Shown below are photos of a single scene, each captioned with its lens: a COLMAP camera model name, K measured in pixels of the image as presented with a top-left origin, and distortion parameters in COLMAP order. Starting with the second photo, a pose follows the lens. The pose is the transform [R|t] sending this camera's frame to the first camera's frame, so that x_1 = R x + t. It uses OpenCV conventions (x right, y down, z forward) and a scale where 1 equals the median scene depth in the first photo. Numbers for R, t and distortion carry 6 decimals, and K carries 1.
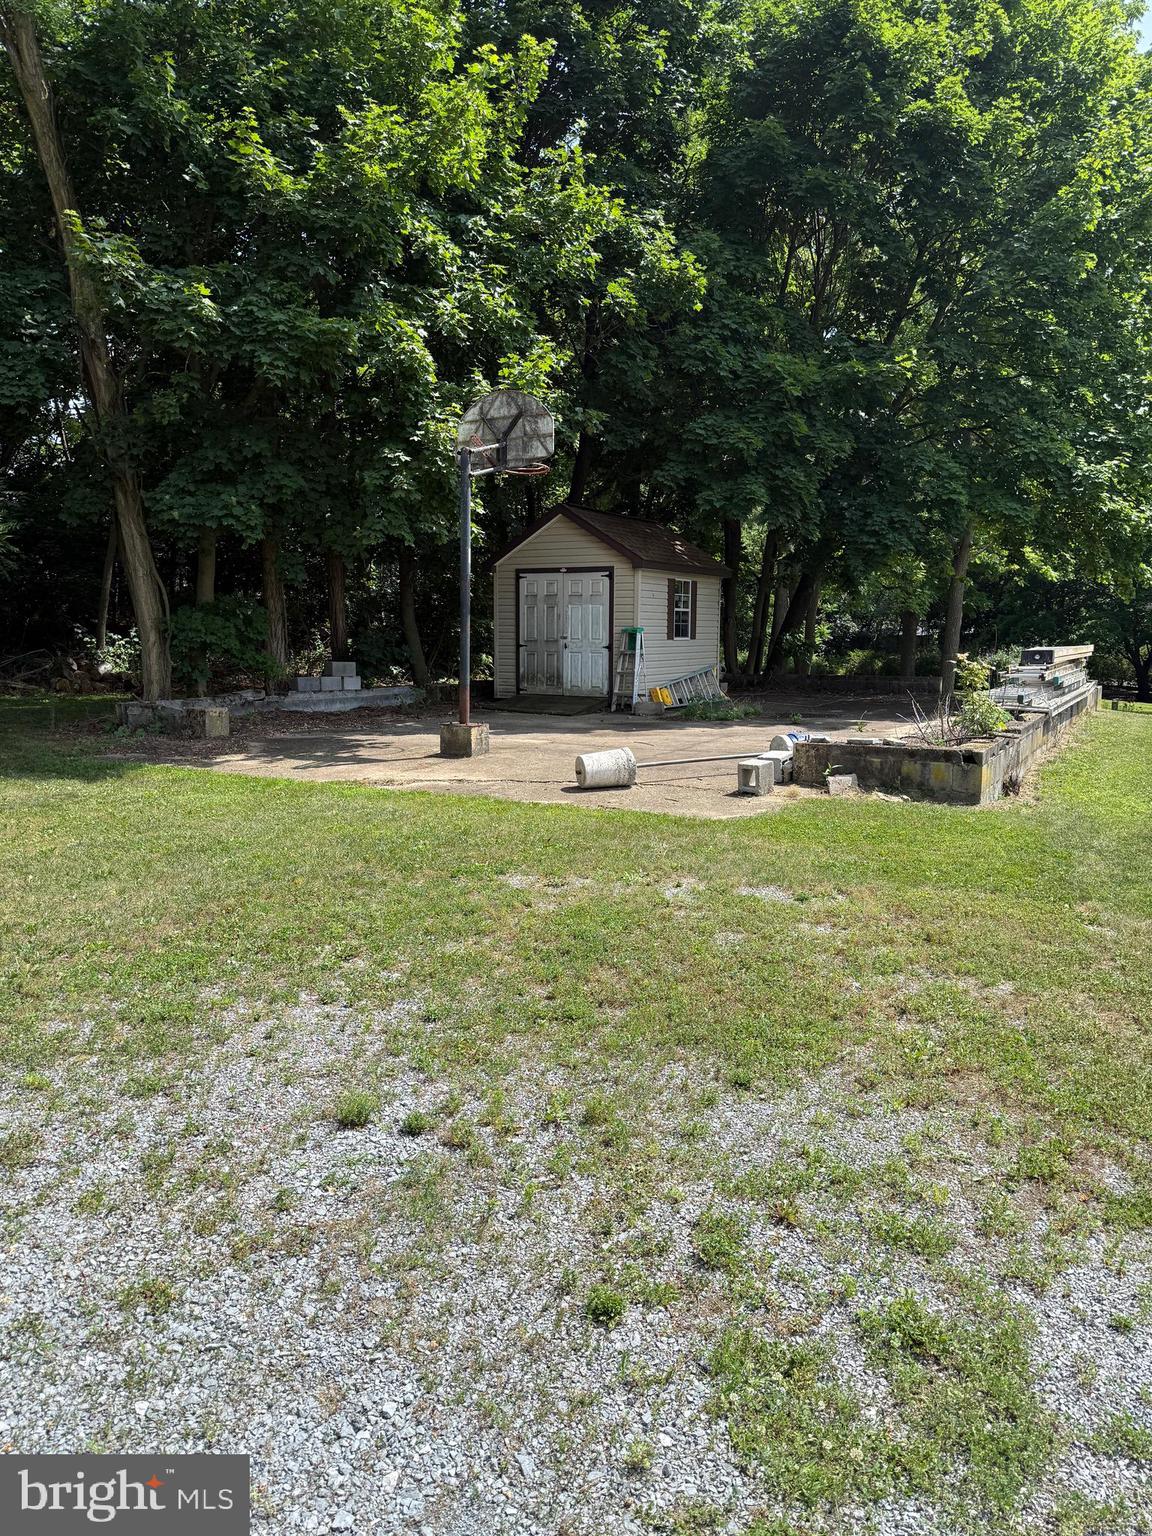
lens RADIAL K [[1043.4, 0, 571.8], [0, 1043.4, 773.4], [0, 0, 1]] dist [0.106192, -0.160679]
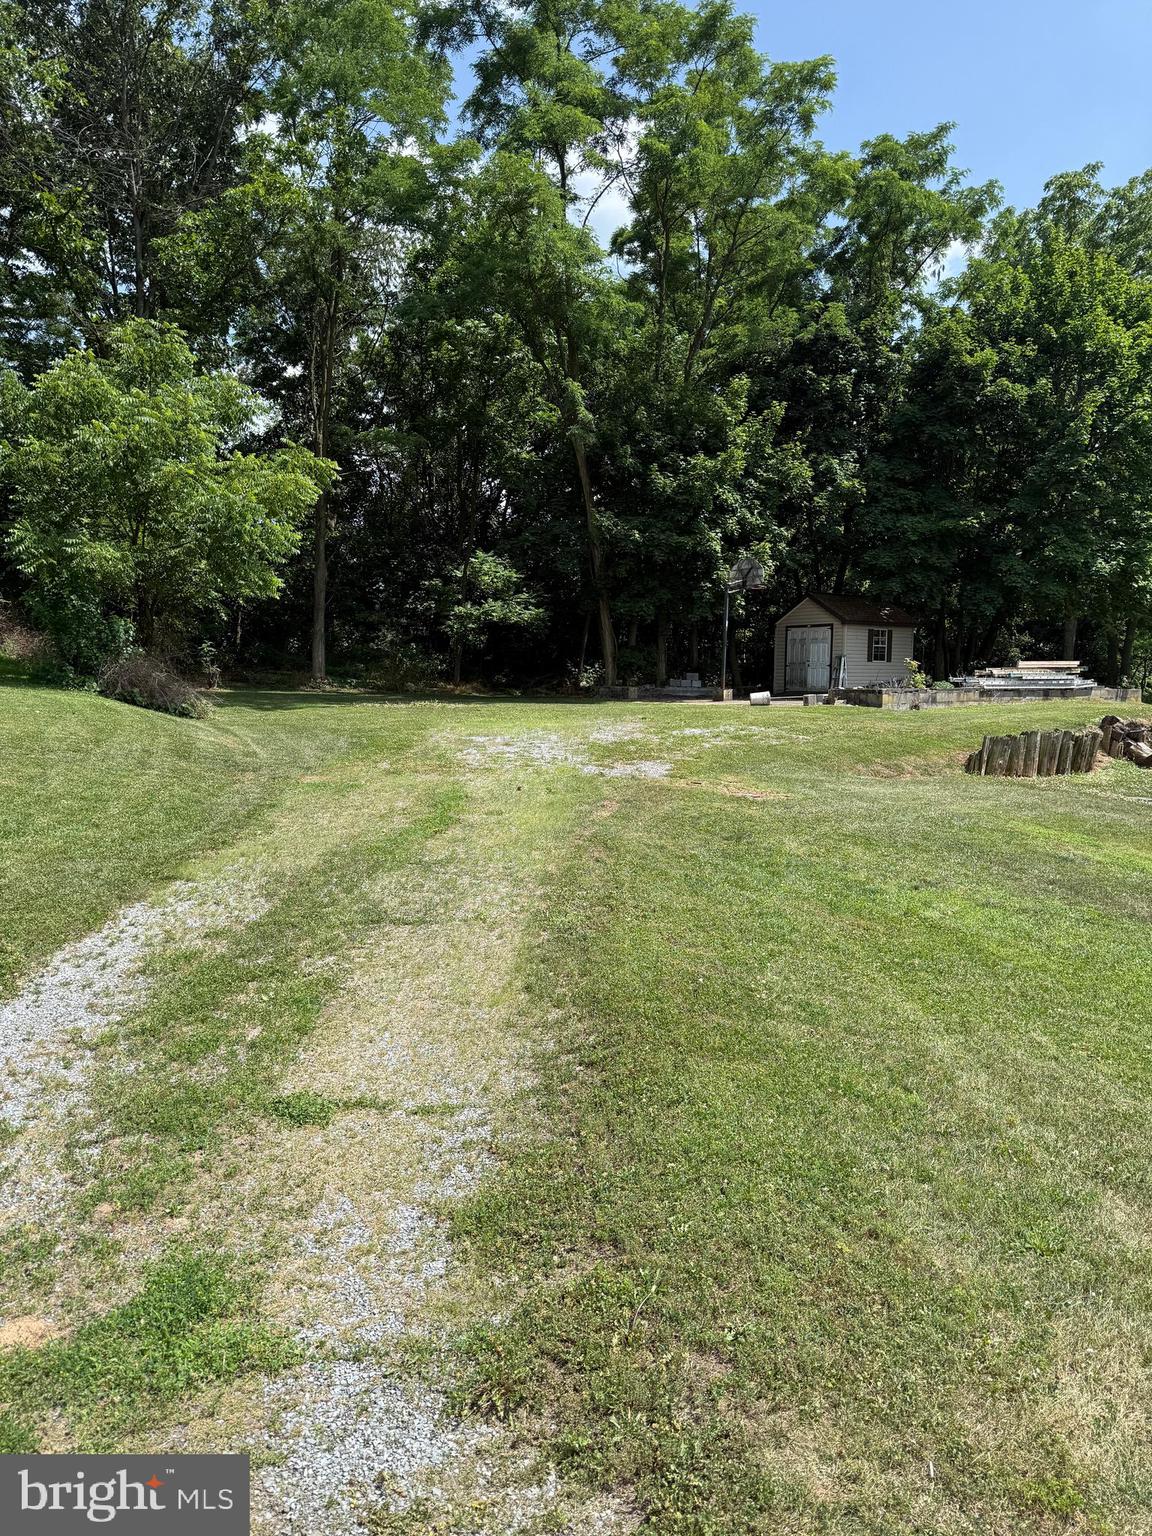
lens RADIAL K [[1087.8, 0, 575.4], [0, 1087.8, 767.8], [0, 0, 1]] dist [0.052883, -0.042055]
pose [[0.924423, 0.026107, -0.380475, 0.419283], [-0.048210, 0.997650, -0.048679, 0.210515], [0.378310, 0.063343, 0.923509, -1.140809]]
